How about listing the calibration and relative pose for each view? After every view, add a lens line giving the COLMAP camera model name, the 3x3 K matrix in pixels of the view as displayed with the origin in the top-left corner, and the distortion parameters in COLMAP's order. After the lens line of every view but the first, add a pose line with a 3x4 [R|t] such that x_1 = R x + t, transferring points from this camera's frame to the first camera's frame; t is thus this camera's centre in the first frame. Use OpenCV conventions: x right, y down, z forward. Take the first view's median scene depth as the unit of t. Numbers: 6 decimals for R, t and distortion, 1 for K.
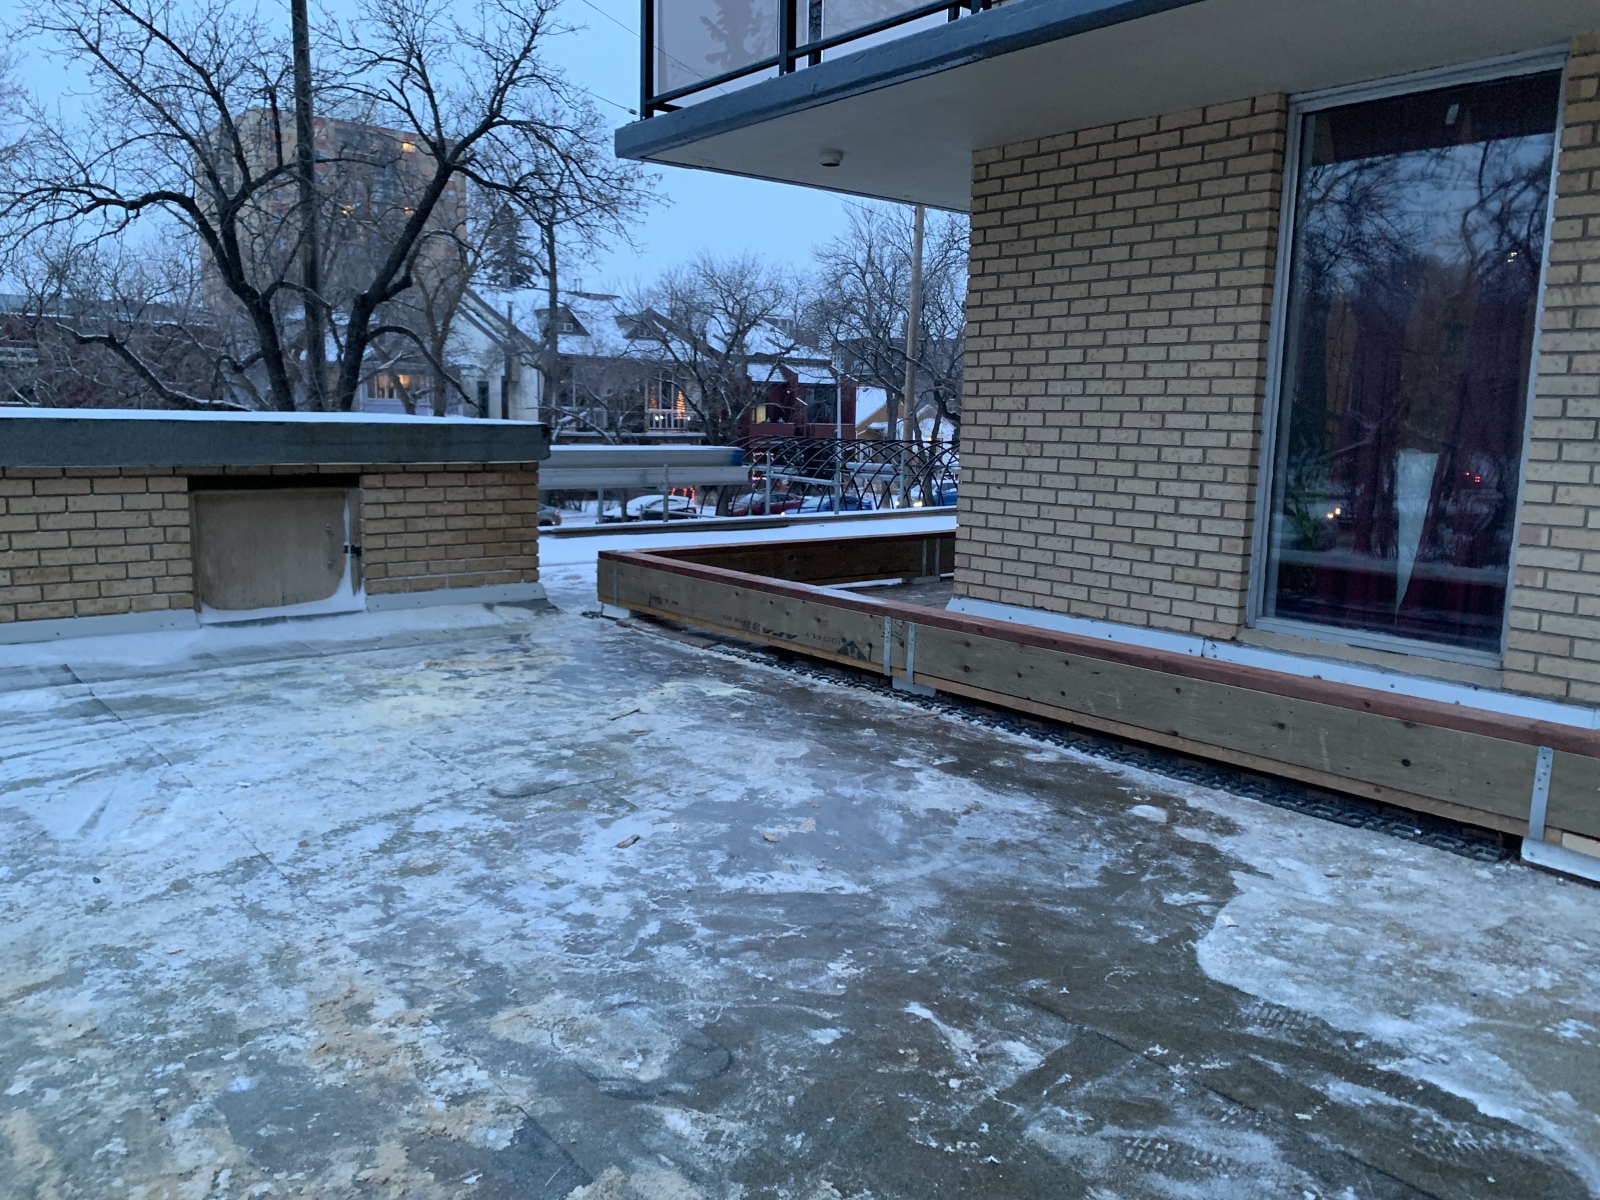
lens RADIAL K [[1164.8, 0, 800.0], [0, 1164.8, 600.0], [0, 0, 1]] dist [0.081930, -0.107824]
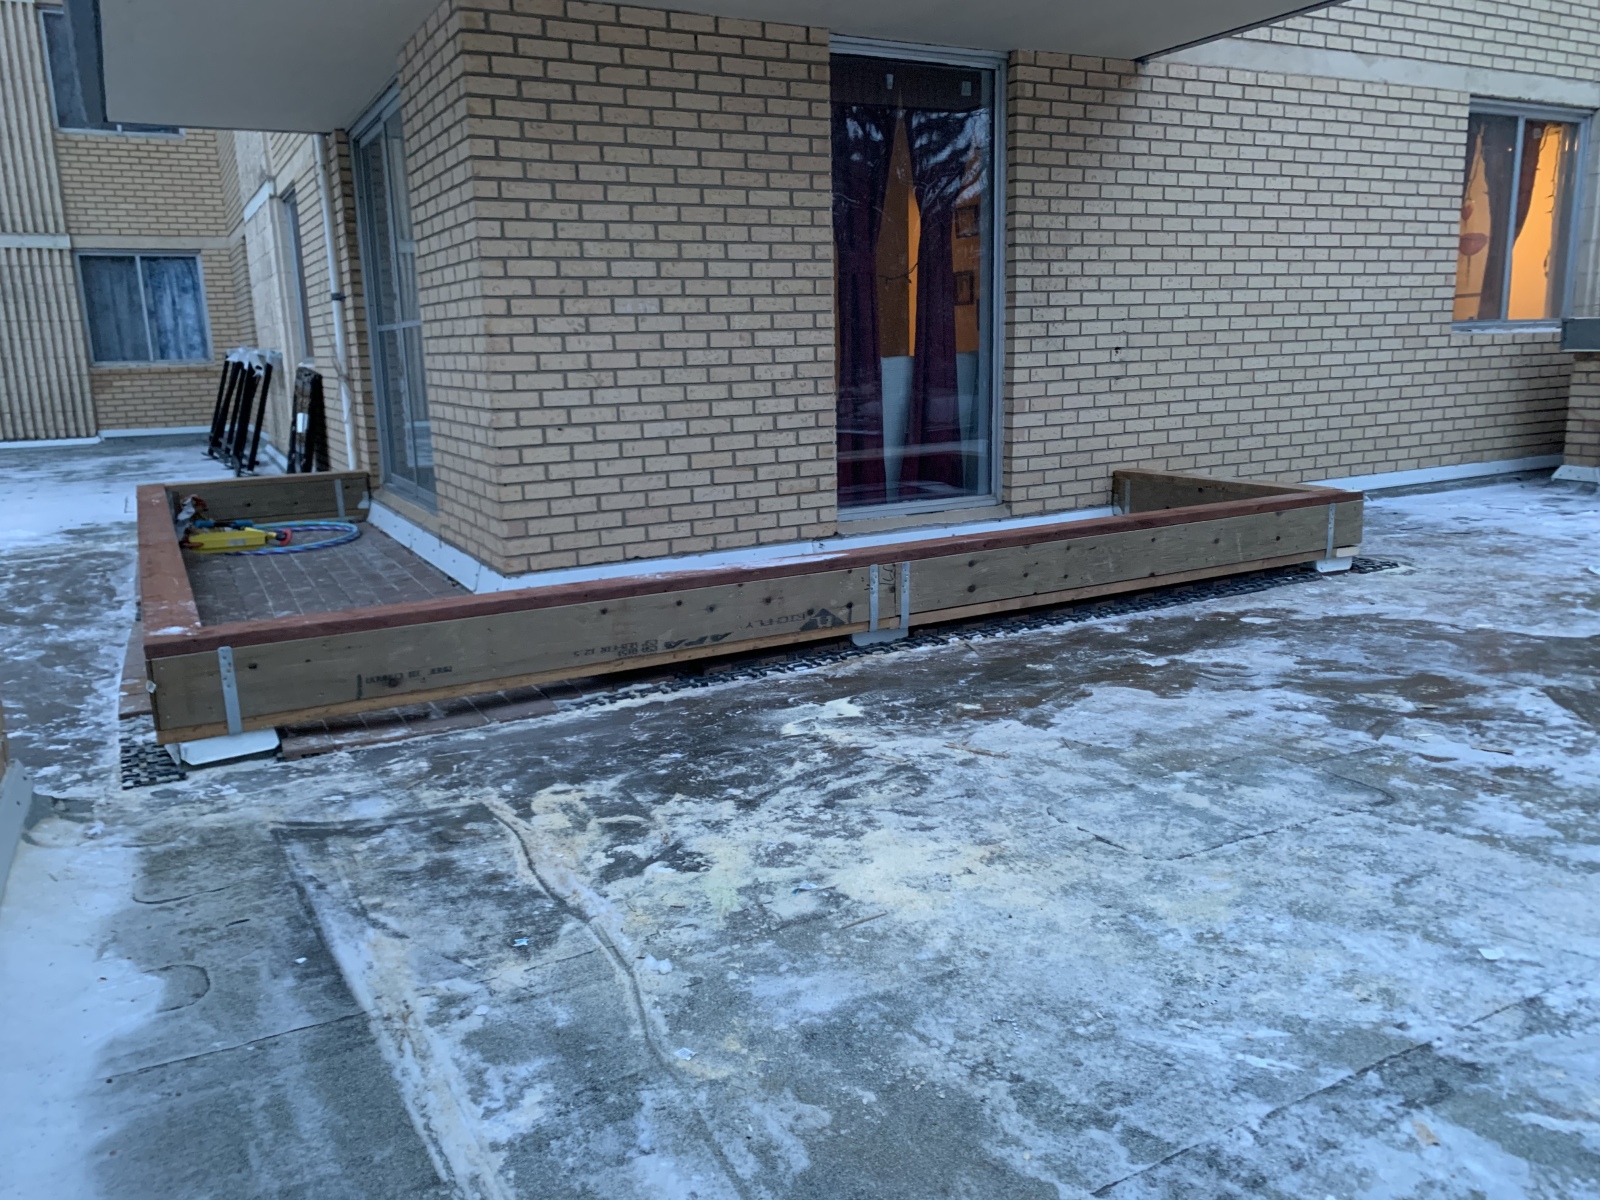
lens RADIAL K [[1164.8, 0, 800.0], [0, 1164.8, 600.0], [0, 0, 1]] dist [0.081930, -0.107824]
pose [[0.228245, -0.236089, 0.944545, -0.802576], [0.186600, 0.962777, 0.195555, -0.148234], [-0.955555, 0.131617, 0.263804, 0.858376]]
